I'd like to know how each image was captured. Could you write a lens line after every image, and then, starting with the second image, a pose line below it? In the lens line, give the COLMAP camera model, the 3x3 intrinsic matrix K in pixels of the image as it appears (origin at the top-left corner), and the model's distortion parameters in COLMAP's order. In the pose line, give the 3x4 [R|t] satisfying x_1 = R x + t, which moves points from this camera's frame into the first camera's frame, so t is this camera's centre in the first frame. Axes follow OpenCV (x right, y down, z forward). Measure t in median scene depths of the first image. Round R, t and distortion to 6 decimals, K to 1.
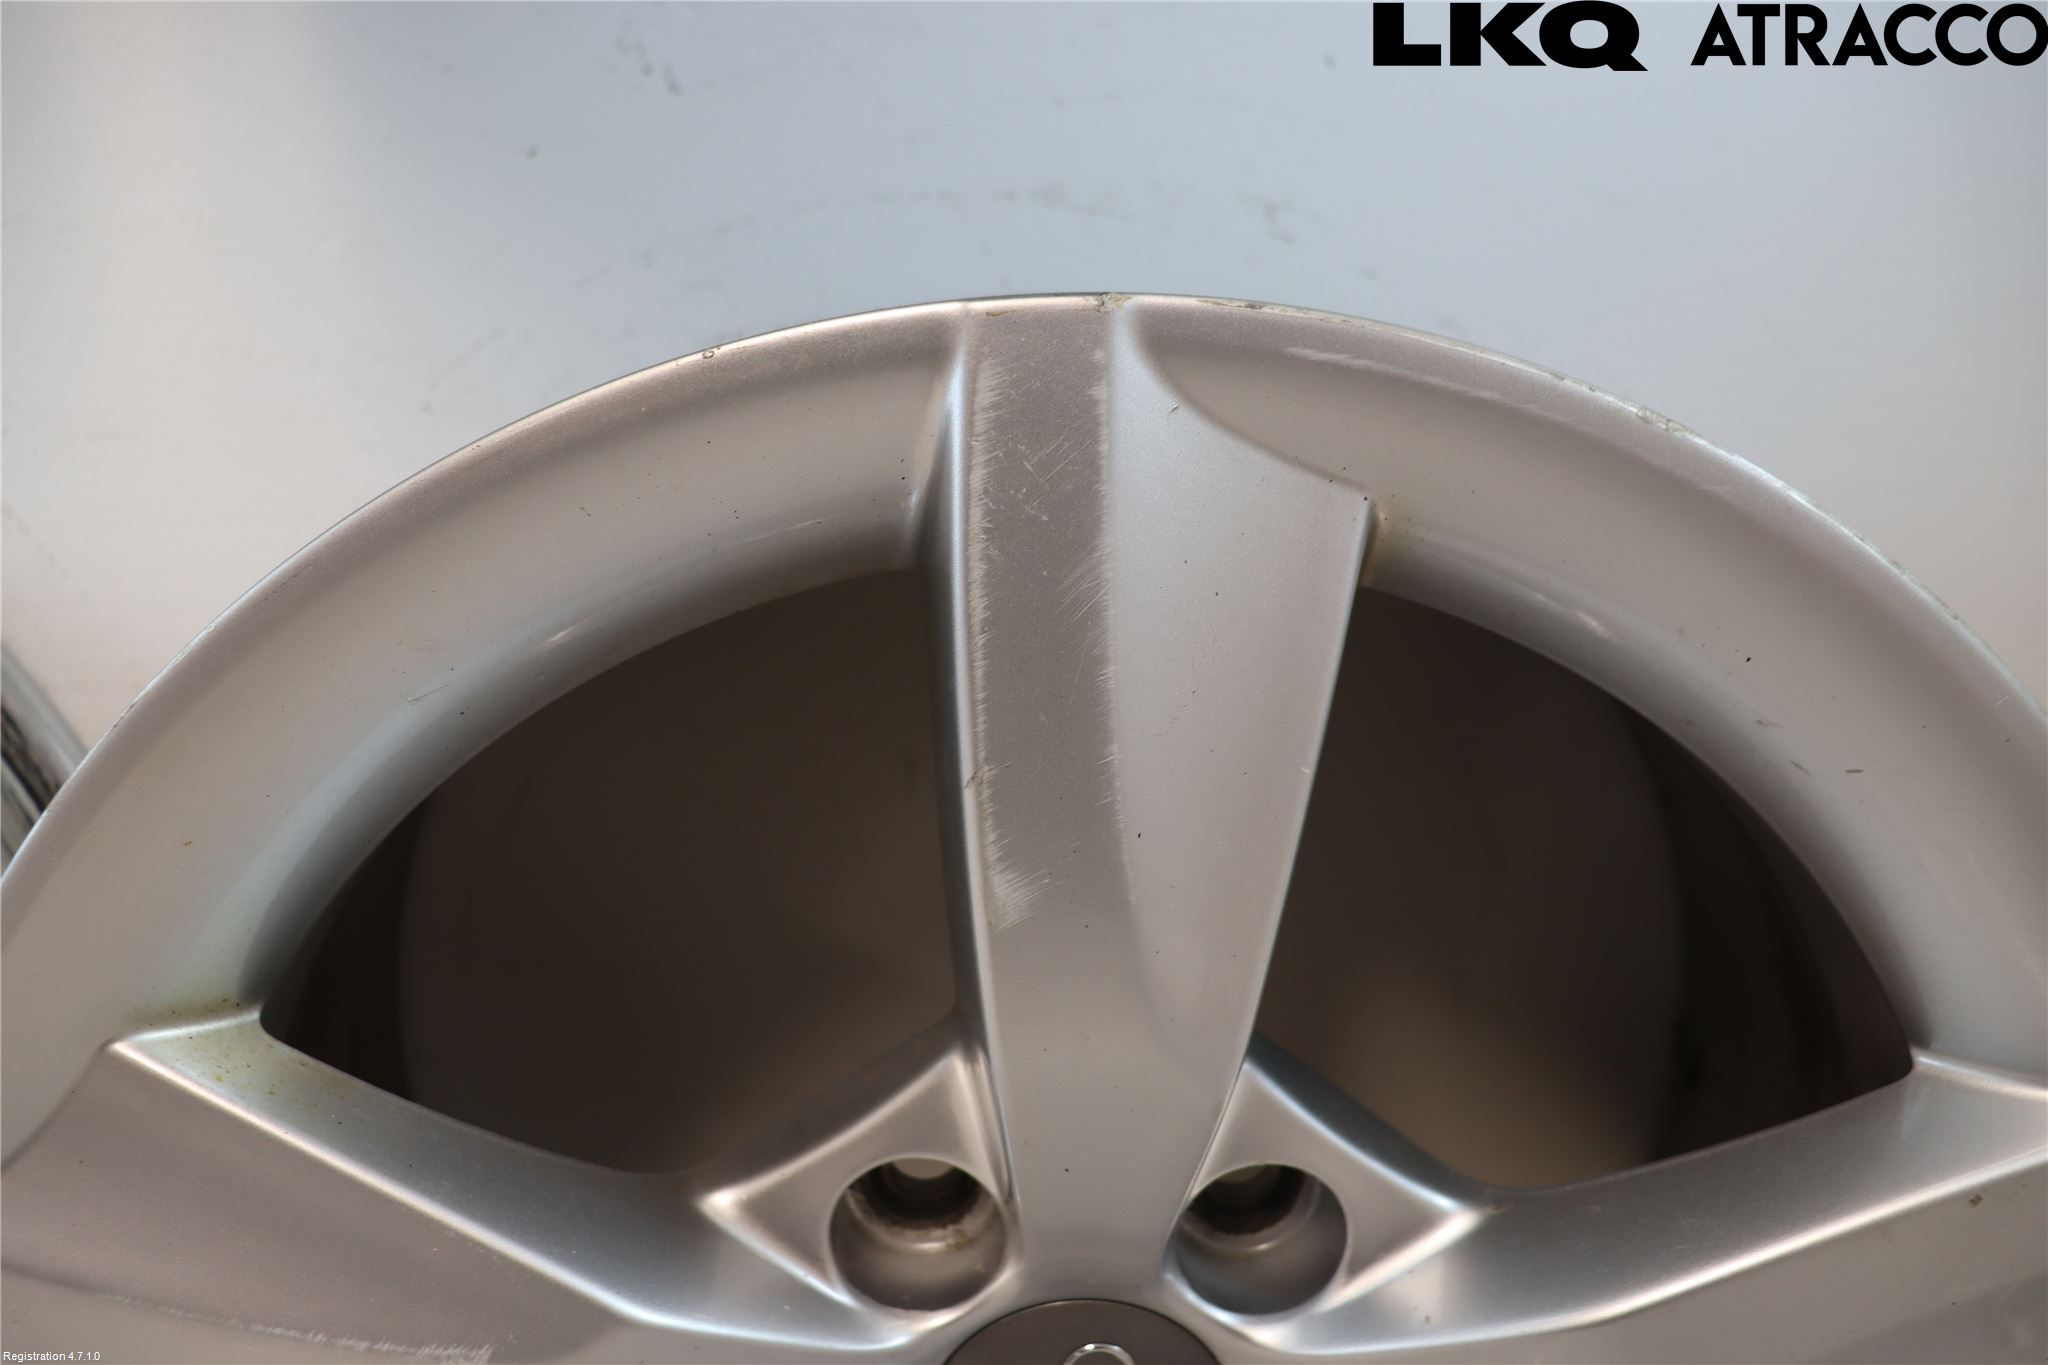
lens RADIAL K [[1747.1, 0, 1024.0], [0, 1747.1, 682.5], [0, 0, 1]] dist [-0.117922, 0.007651]
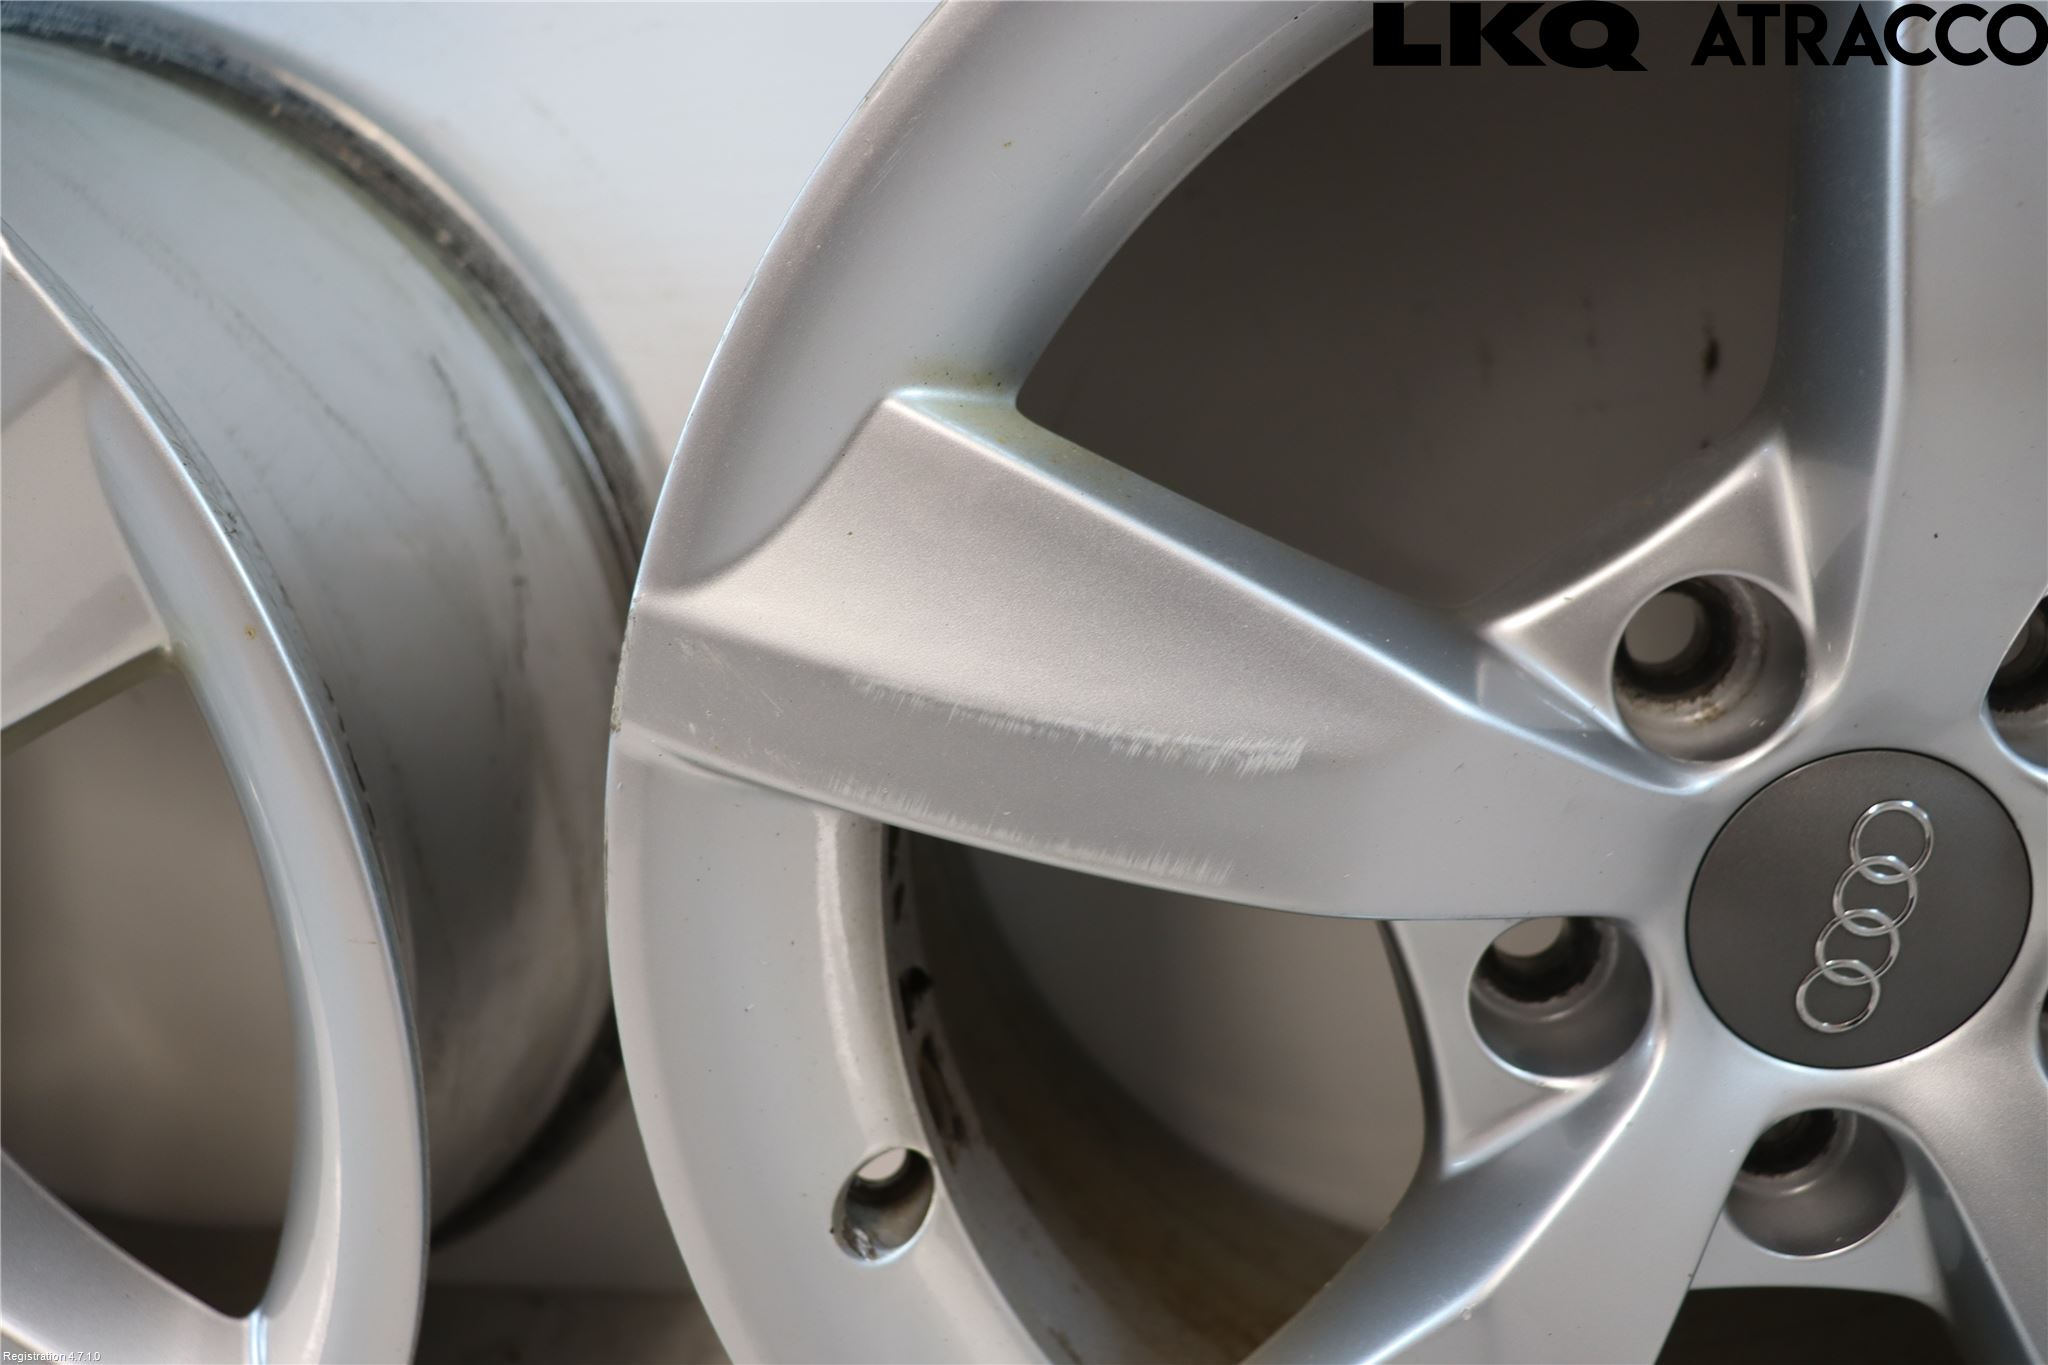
lens RADIAL K [[1747.1, 0, 1024.0], [0, 1747.1, 682.5], [0, 0, 1]] dist [-0.117922, 0.007651]
pose [[0.995332, -0.018896, -0.094643, -0.414383], [0.023062, 0.998804, 0.043122, 0.352934], [0.093715, -0.045103, 0.994577, 0.071126]]
